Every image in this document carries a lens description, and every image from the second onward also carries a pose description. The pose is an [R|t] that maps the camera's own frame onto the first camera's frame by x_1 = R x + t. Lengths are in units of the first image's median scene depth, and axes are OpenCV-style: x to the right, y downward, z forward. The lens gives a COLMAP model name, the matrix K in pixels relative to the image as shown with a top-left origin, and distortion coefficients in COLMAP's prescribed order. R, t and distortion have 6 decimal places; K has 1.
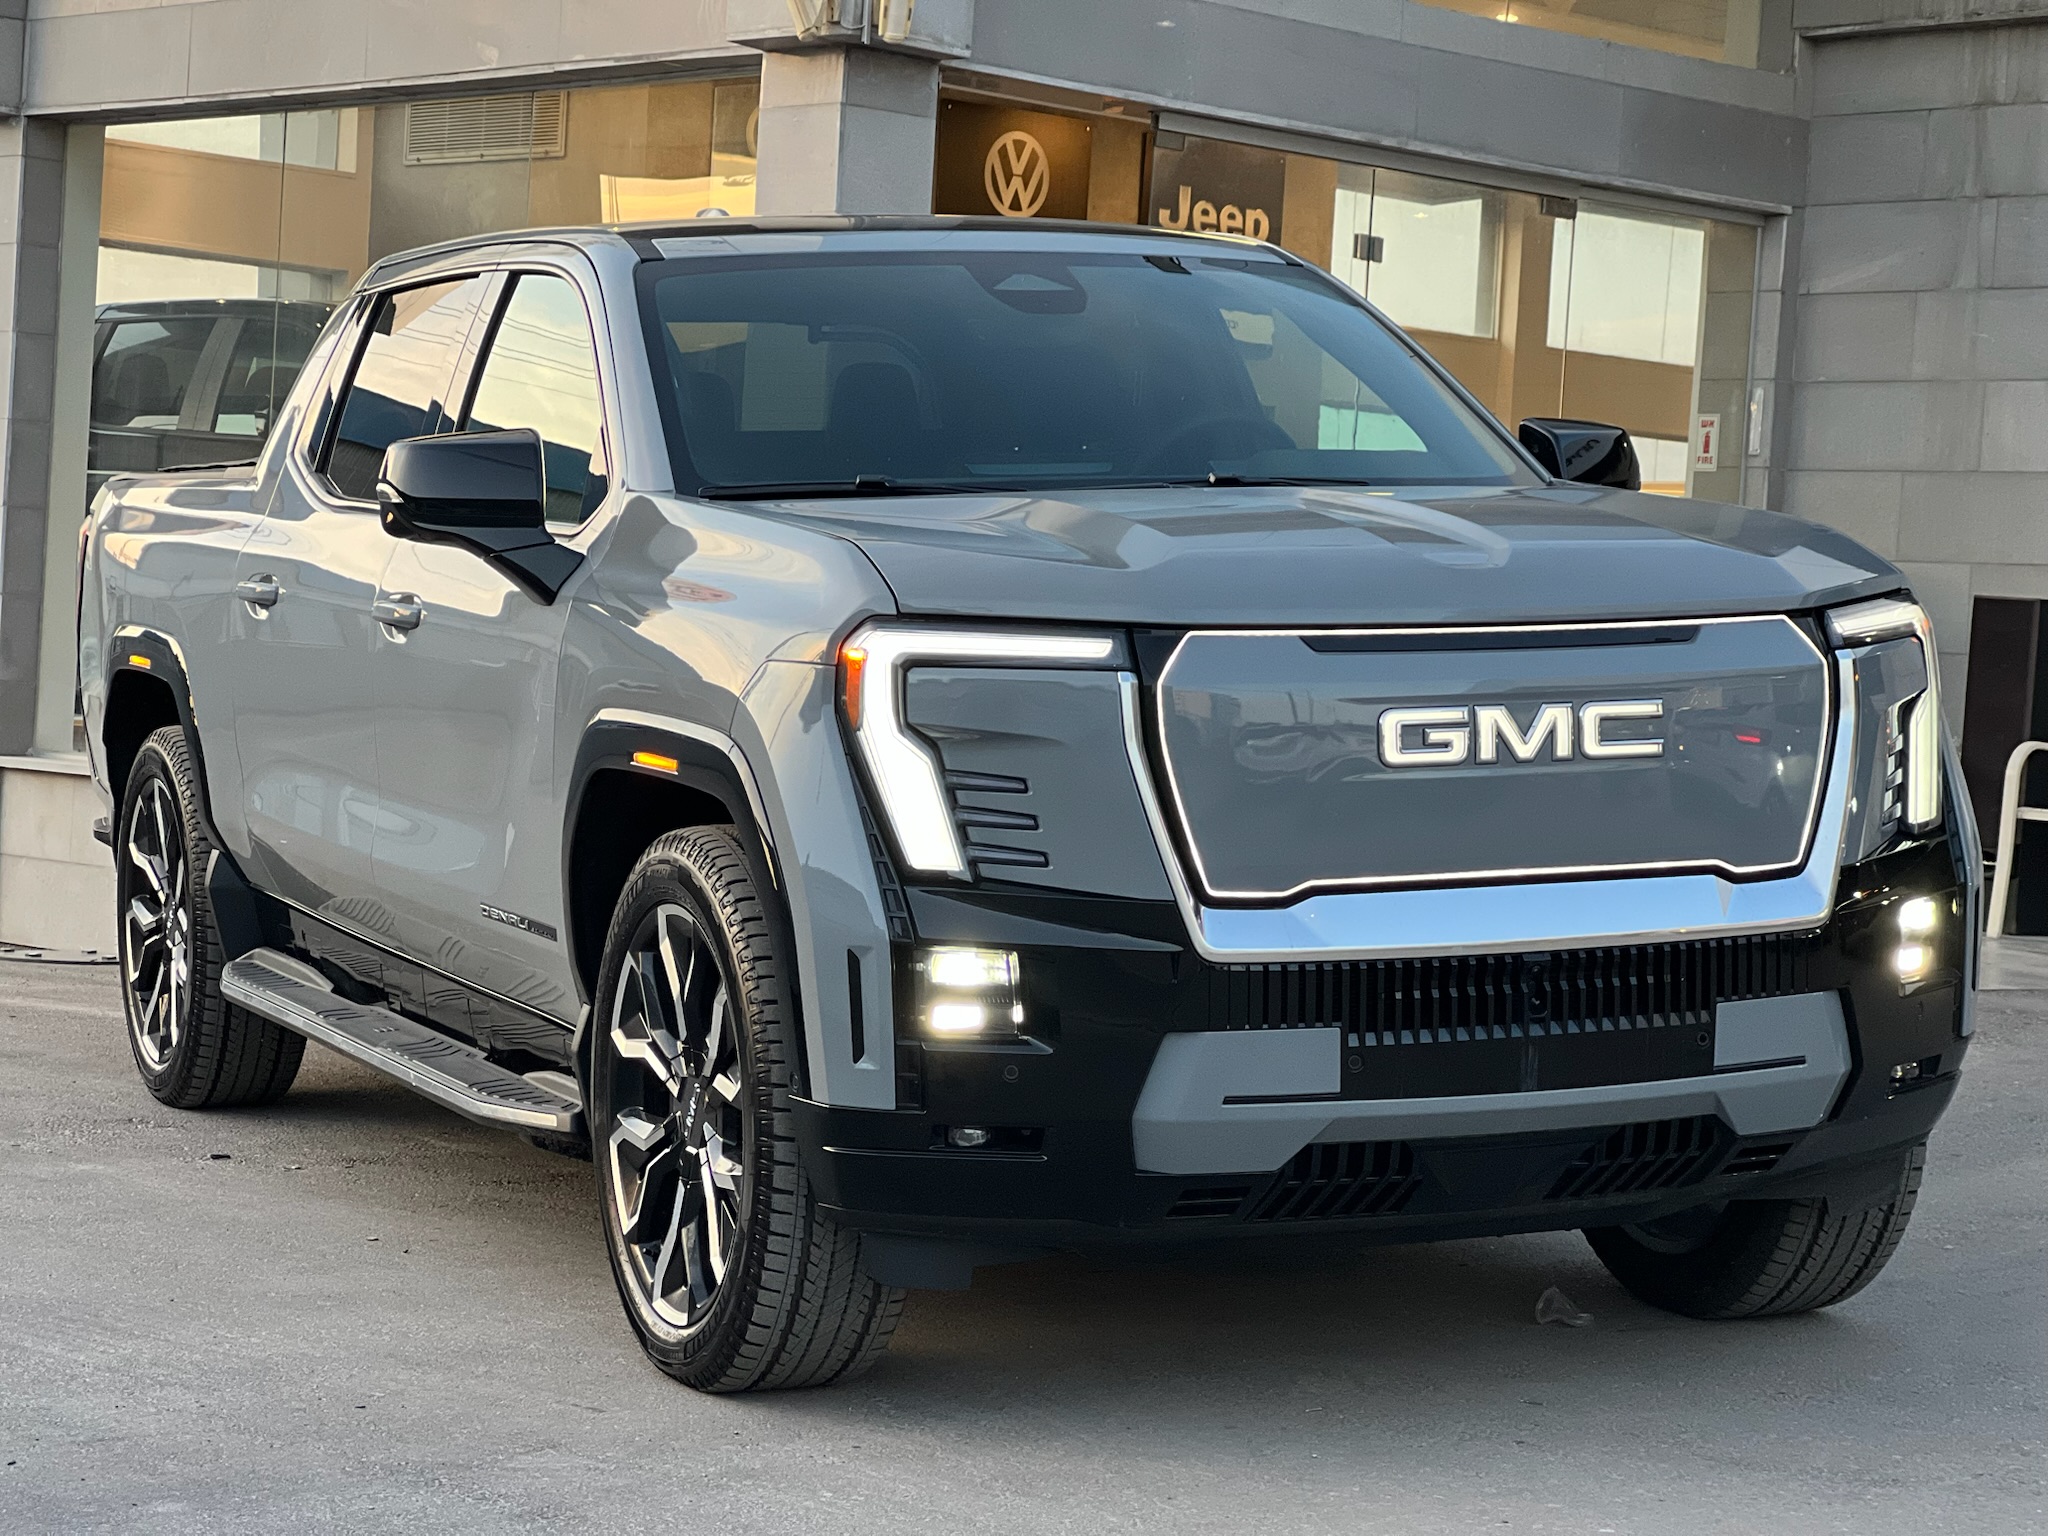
lens RADIAL K [[4599.3, 0, 1020.1], [0, 4599.3, 664.3], [0, 0, 1]] dist [-0.880220, 21.641325]
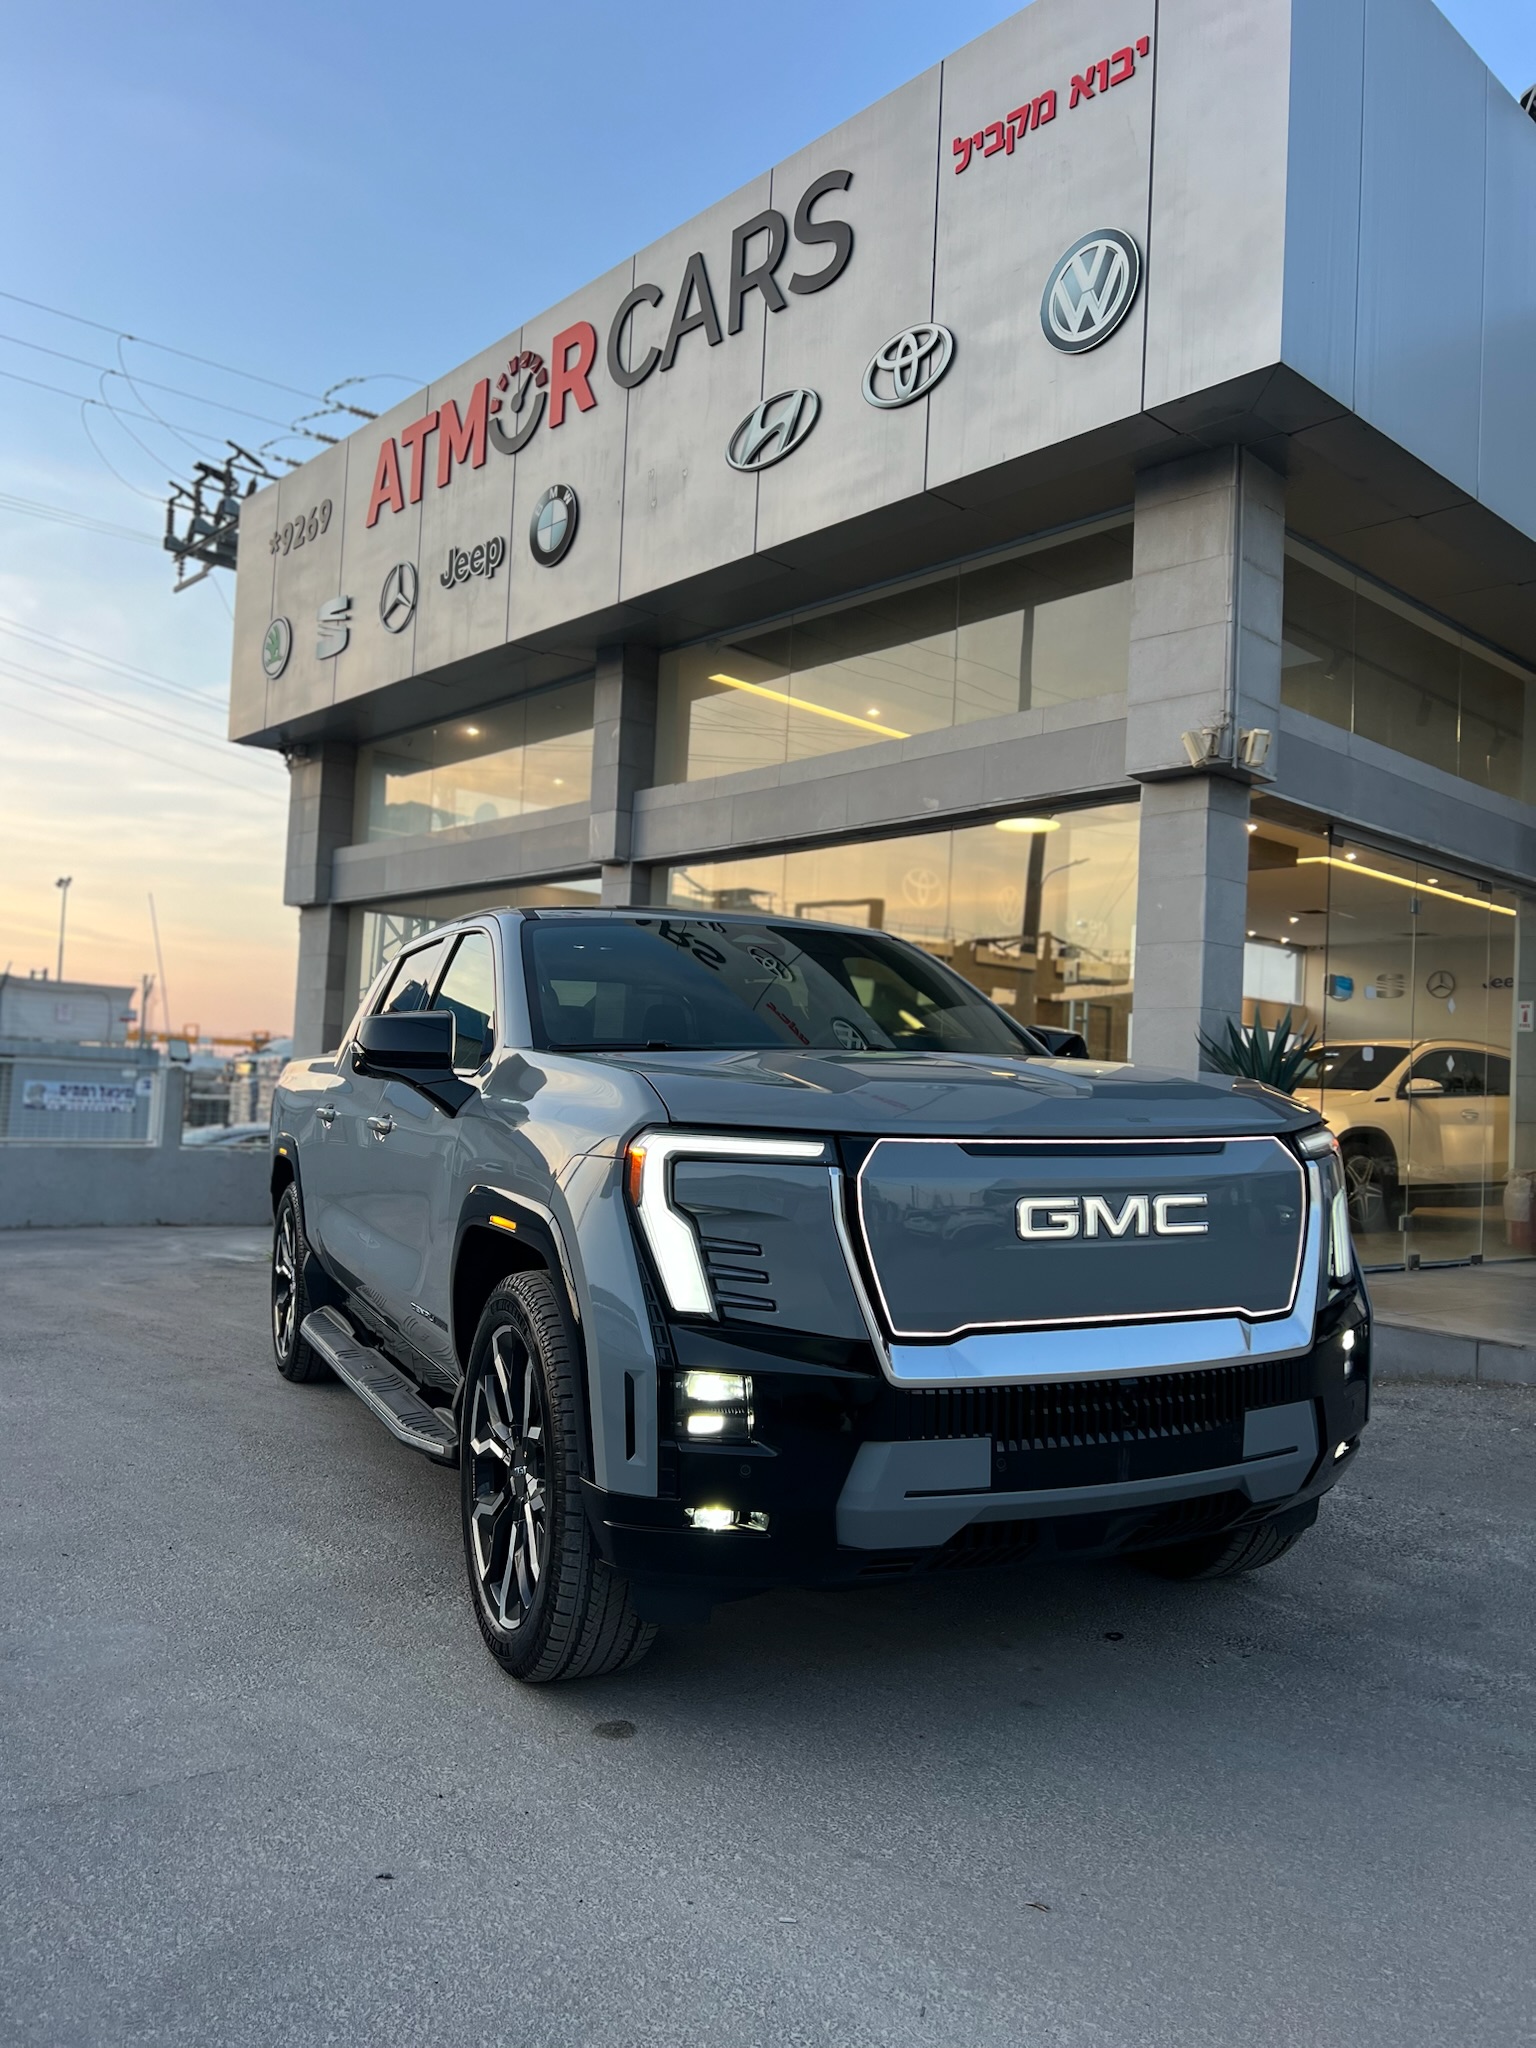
lens RADIAL K [[1512.6, 0, 768.0], [0, 1512.6, 1024.0], [0, 0, 1]] dist [0.051778, -0.001656]
pose [[0.999276, 0.019913, 0.032426, -0.012038], [-0.016938, 0.995836, -0.089572, -0.000172], [-0.034075, 0.088957, 0.995452, 0.539109]]
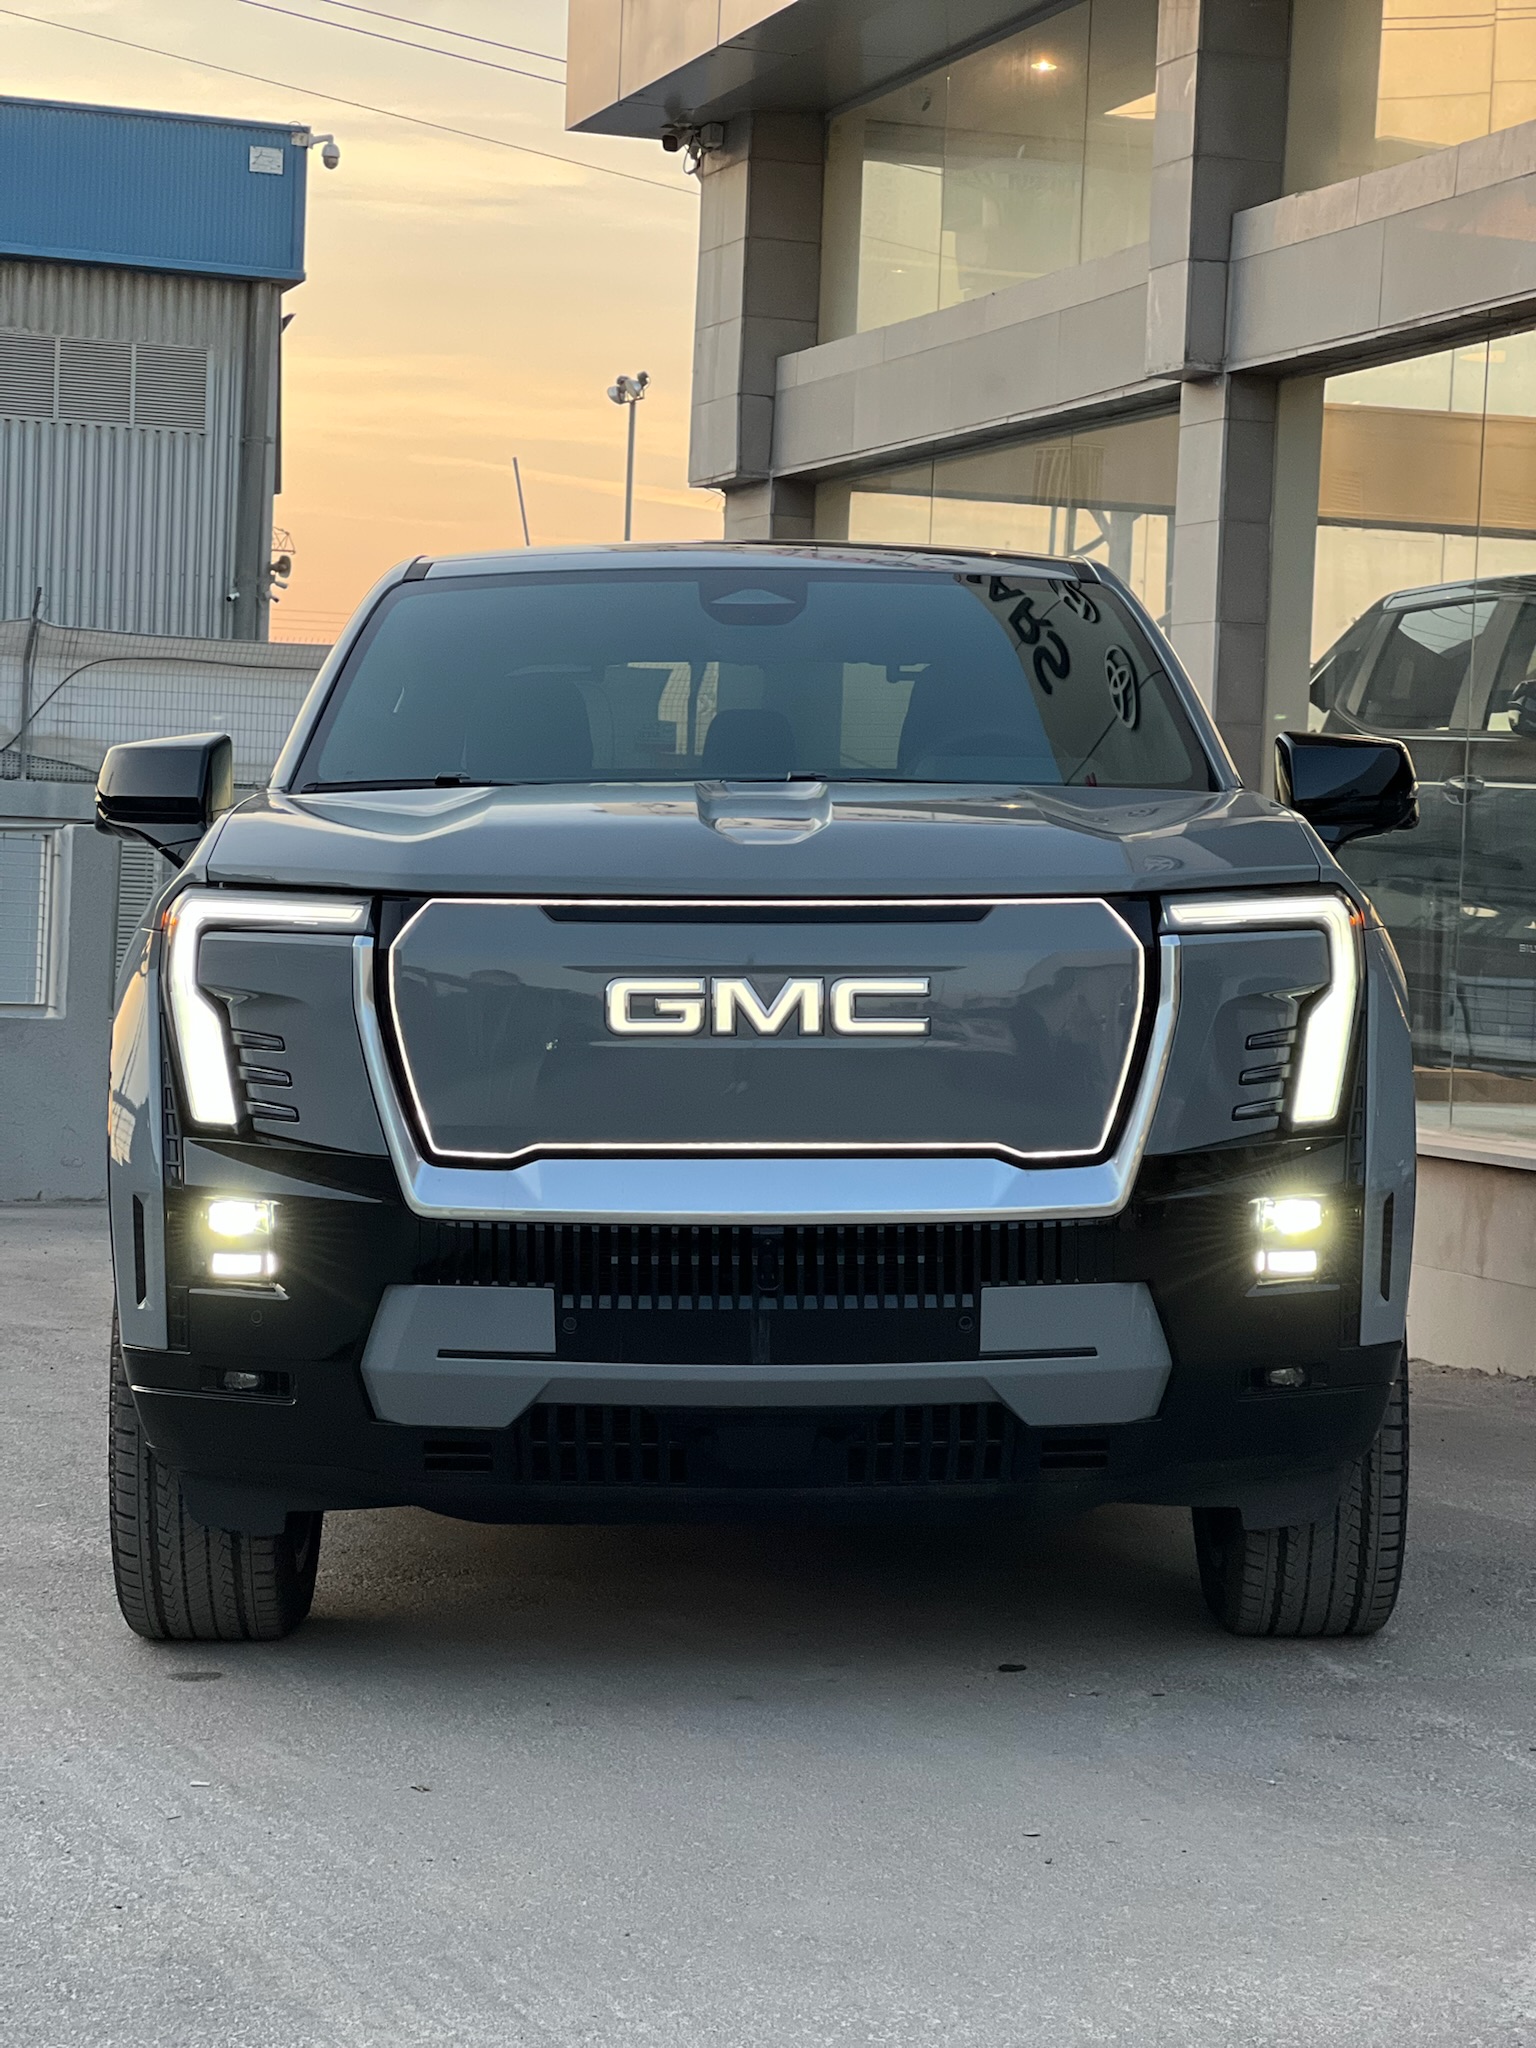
lens RADIAL K [[4474.7, 0, 768.0], [0, 4474.7, 1024.0], [0, 0, 1]] dist [-0.002673, 0.431175]
pose [[0.928007, 0.018148, -0.372120, 0.478534], [-0.025715, 0.999551, -0.015382, 0.034170], [0.371674, 0.023843, 0.928057, 0.087692]]
